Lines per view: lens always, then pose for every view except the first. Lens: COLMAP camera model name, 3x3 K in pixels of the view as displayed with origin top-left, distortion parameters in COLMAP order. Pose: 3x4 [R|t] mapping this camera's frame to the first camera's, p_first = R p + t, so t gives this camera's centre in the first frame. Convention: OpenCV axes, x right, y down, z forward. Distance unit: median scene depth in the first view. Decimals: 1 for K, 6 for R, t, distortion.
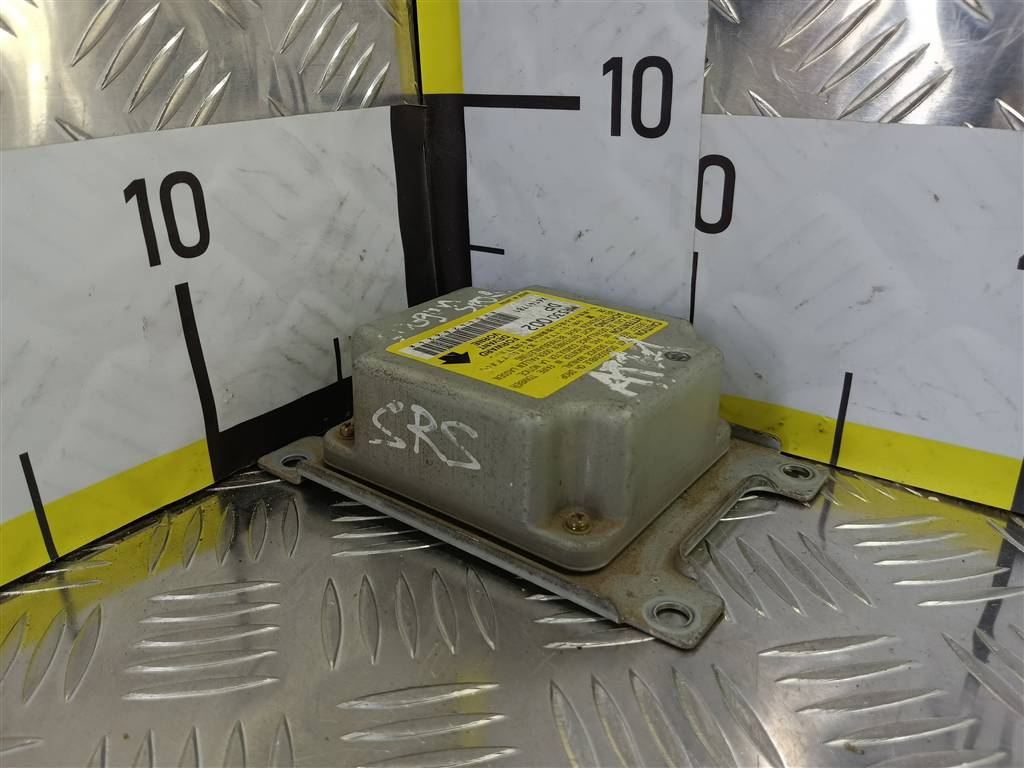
lens RADIAL K [[807.9, 0, 512.0], [0, 807.9, 384.0], [0, 0, 1]] dist [0.099373, -0.000192]
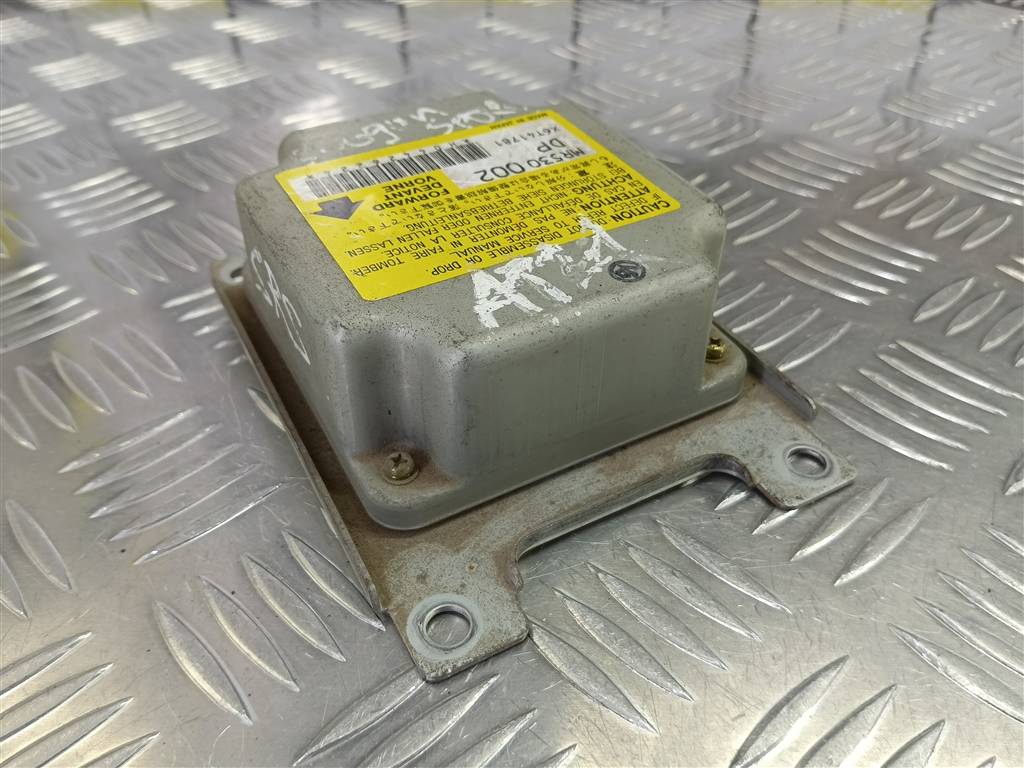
lens RADIAL K [[807.9, 0, 512.0], [0, 807.9, 384.0], [0, 0, 1]] dist [0.099373, -0.000192]
pose [[0.912910, 0.273045, -0.303384, 0.345258], [-0.168610, 0.929188, 0.328907, -0.152280], [0.371707, -0.249109, 0.894303, 0.329263]]
